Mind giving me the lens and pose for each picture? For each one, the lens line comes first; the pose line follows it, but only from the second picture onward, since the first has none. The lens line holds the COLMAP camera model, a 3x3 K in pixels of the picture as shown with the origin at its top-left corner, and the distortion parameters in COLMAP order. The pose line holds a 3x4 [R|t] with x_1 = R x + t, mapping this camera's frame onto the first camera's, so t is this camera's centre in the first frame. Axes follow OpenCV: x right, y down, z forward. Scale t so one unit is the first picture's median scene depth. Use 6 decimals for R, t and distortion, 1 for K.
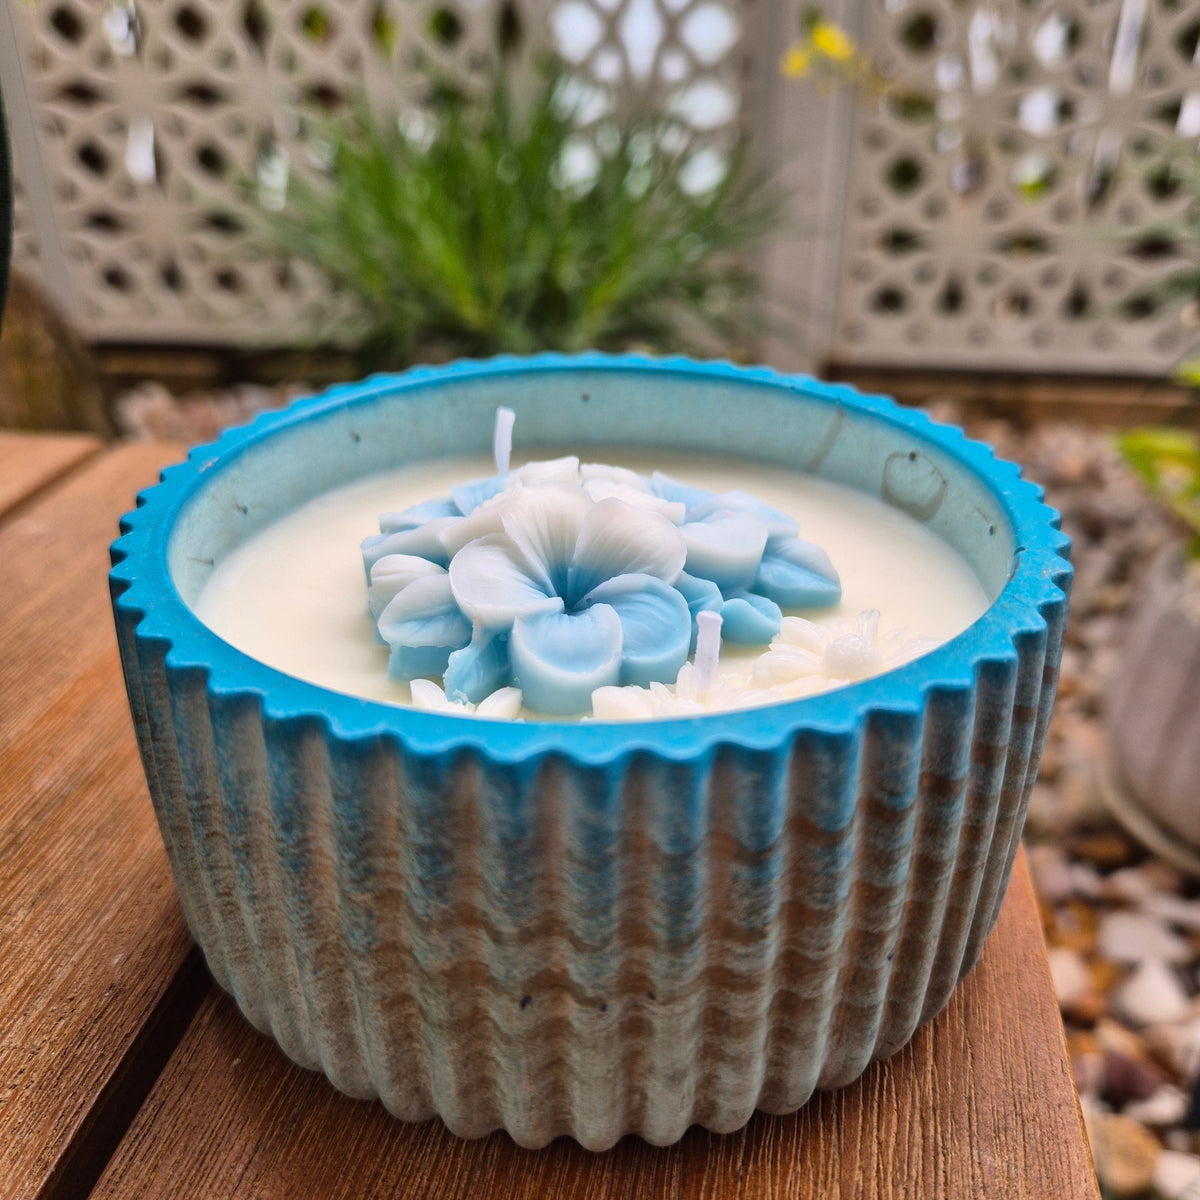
lens RADIAL K [[1066.7, 0, 592.7], [0, 1066.7, 575.9], [0, 0, 1]] dist [0.036080, -0.002852]
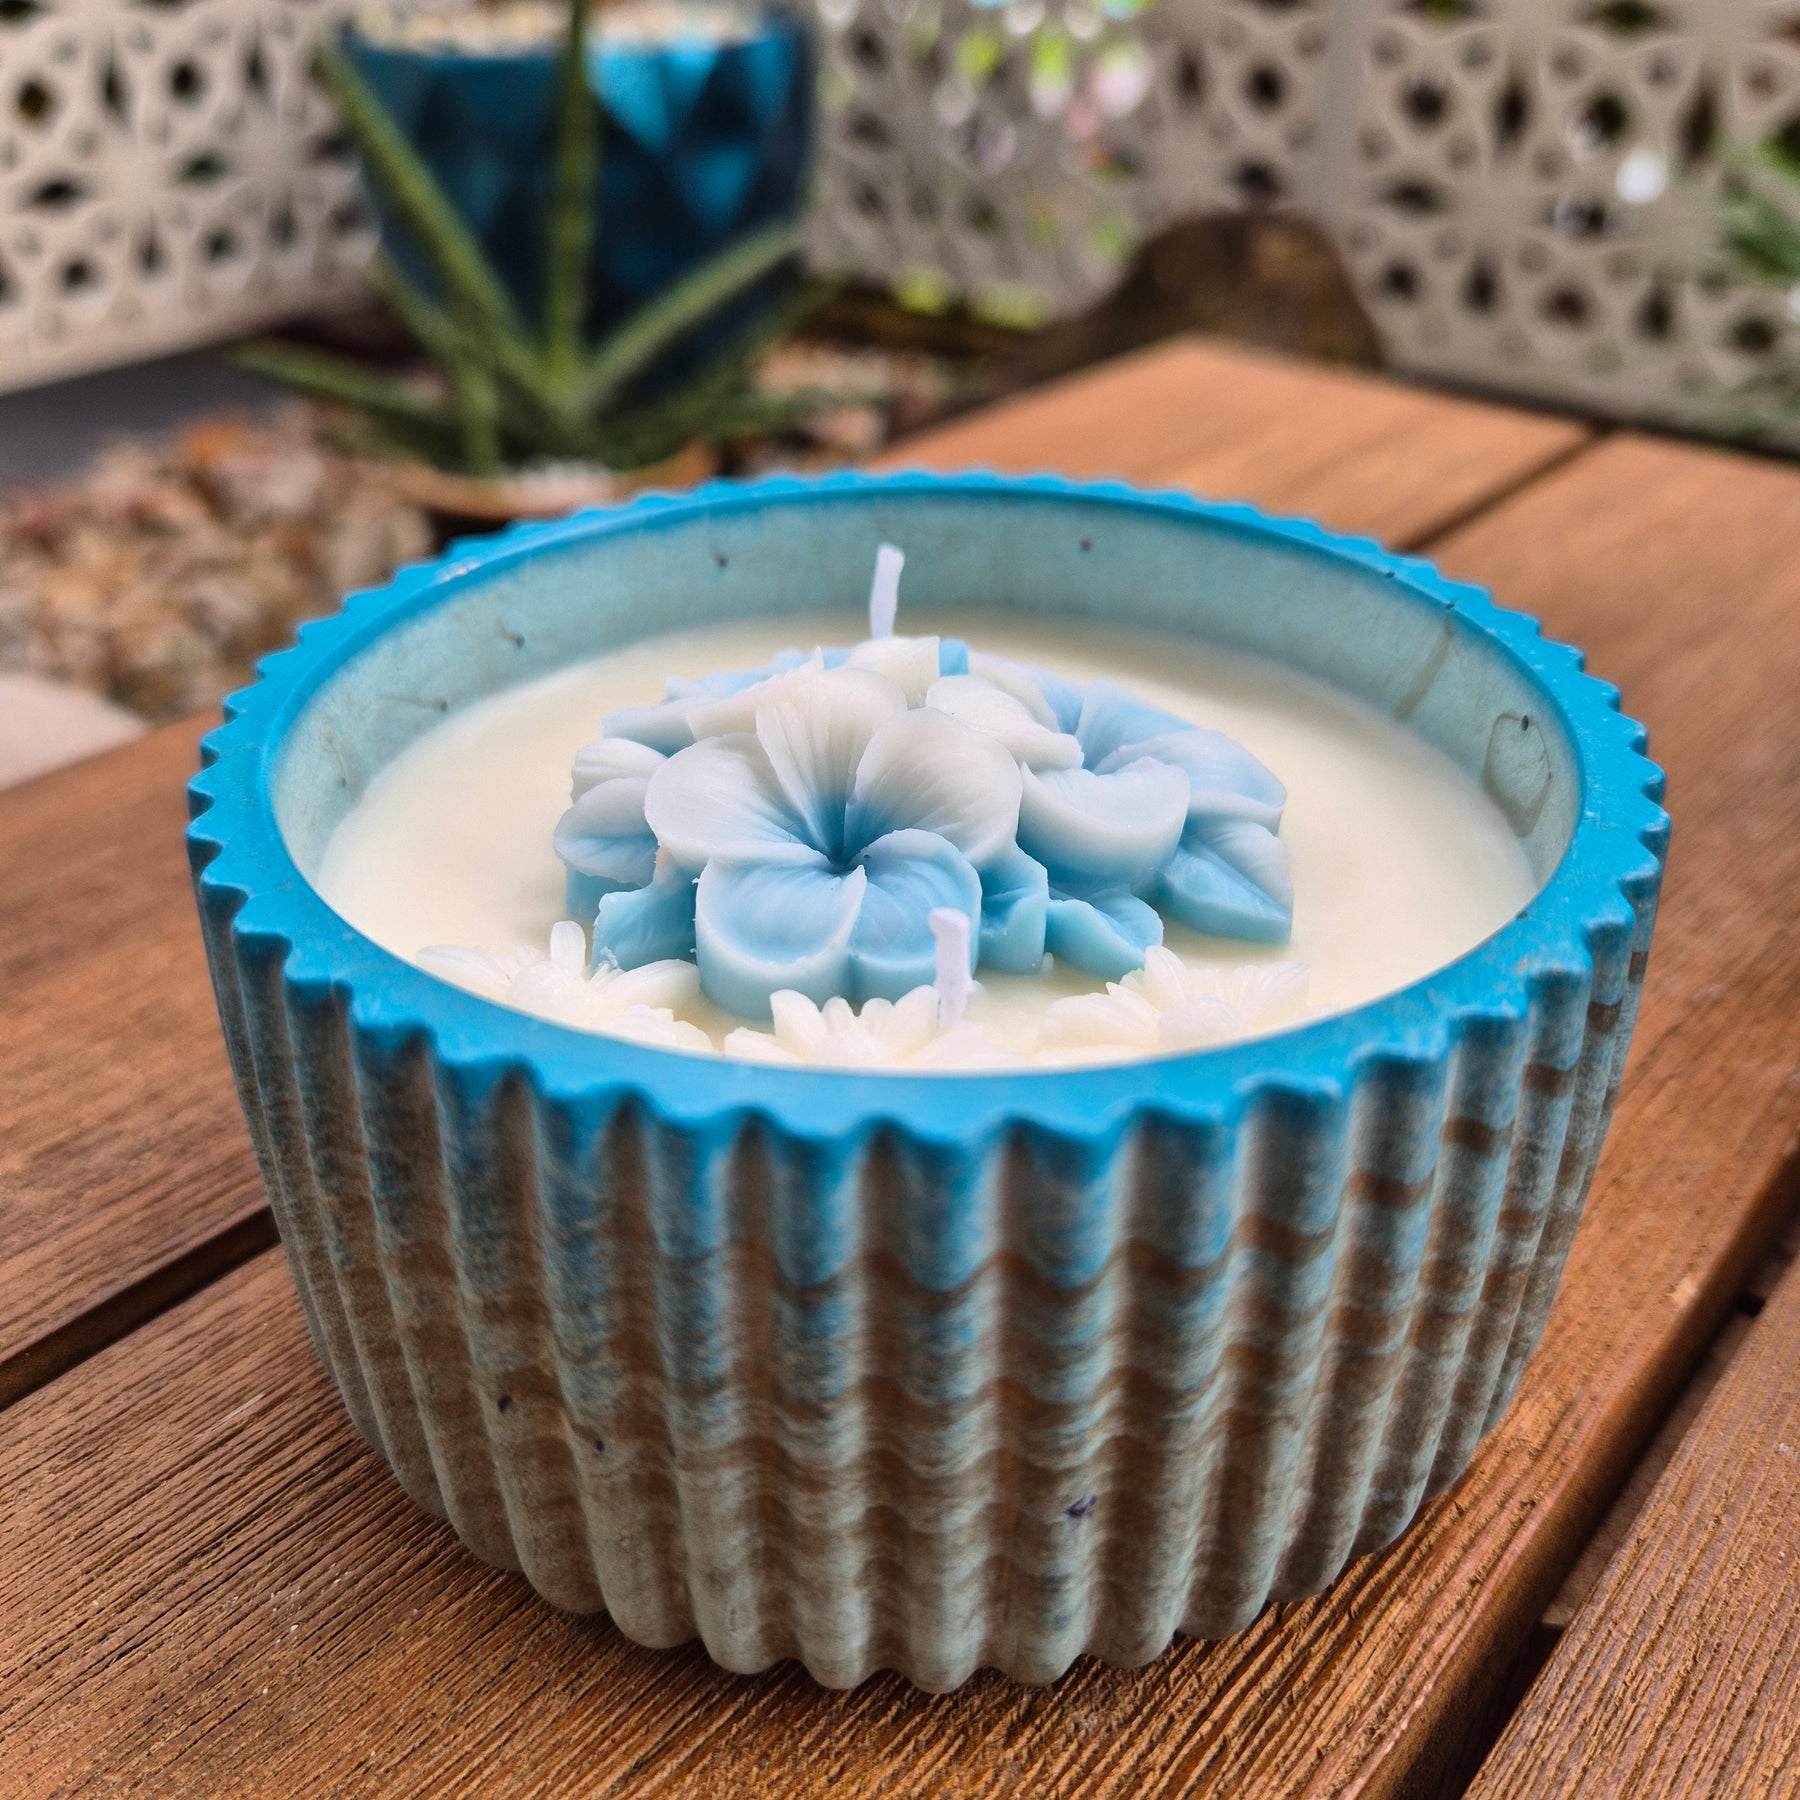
lens RADIAL K [[1600.0, 0, 889.1], [0, 1600.0, 863.9], [0, 0, 1]] dist [0.036080, -0.002852]
pose [[0.929251, 0.194659, -0.314006, 0.358879], [-0.176831, 0.980599, 0.084590, -0.066423], [0.324380, -0.023079, 0.945645, 0.083235]]
